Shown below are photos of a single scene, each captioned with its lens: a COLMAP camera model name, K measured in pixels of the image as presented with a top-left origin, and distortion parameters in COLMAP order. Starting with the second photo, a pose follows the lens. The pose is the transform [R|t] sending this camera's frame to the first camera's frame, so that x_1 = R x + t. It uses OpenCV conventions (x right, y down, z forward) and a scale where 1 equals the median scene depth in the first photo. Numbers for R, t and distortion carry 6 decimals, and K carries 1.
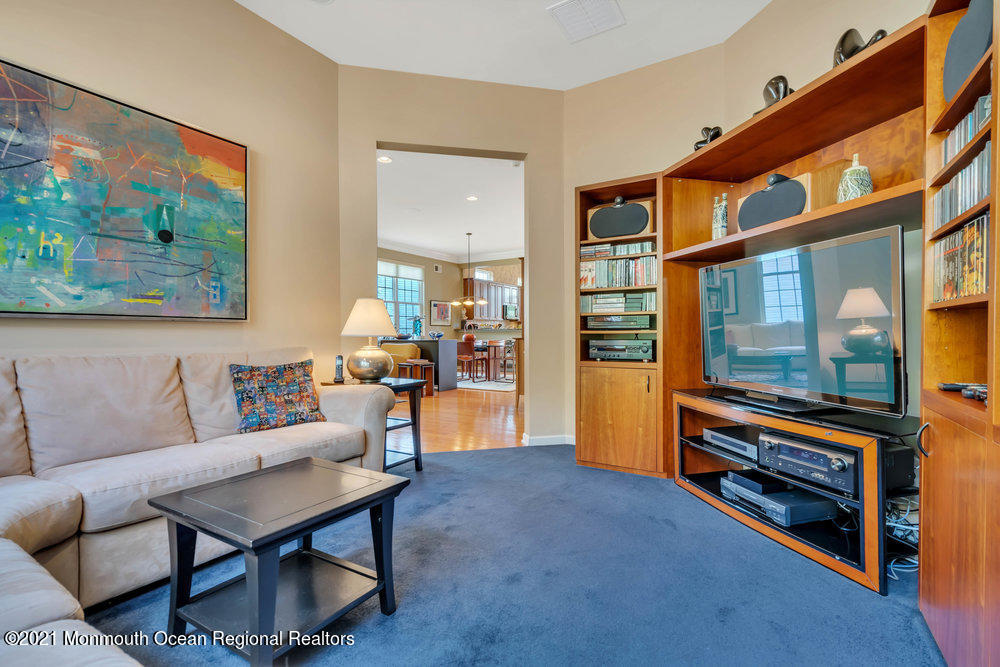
lens RADIAL K [[449.4, 0, 501.4], [0, 449.4, 334.9], [0, 0, 1]] dist [-0.004623, 0.000891]
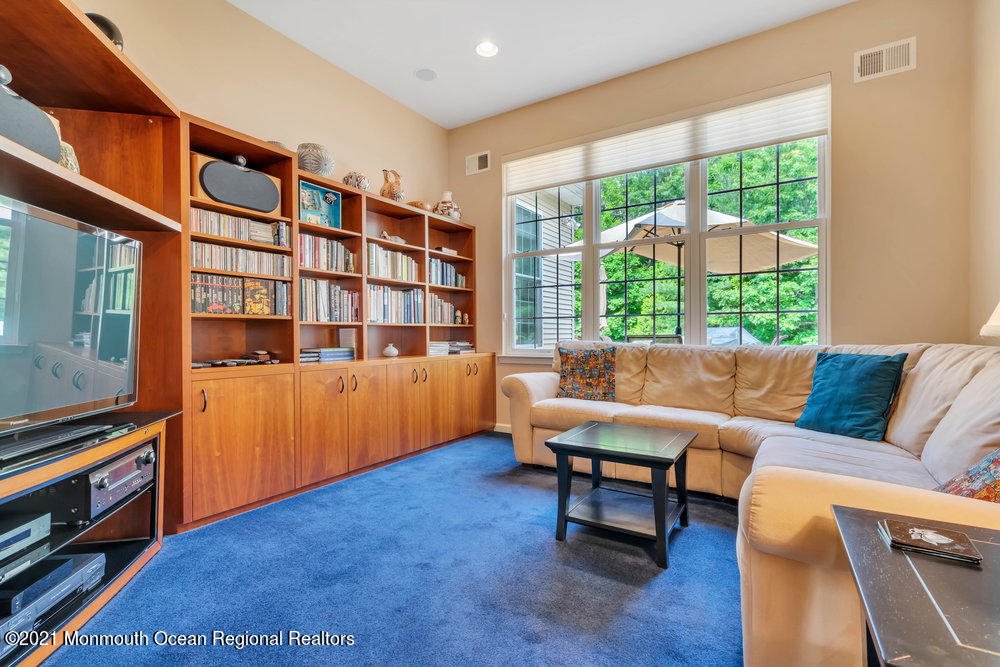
lens RADIAL K [[449.4, 0, 501.4], [0, 449.4, 334.9], [0, 0, 1]] dist [-0.004623, 0.000891]
pose [[0.020266, -0.002564, 0.999791, -0.503956], [0.004681, 0.999986, 0.002470, 0.001335], [-0.999784, 0.004630, 0.020278, 0.536352]]
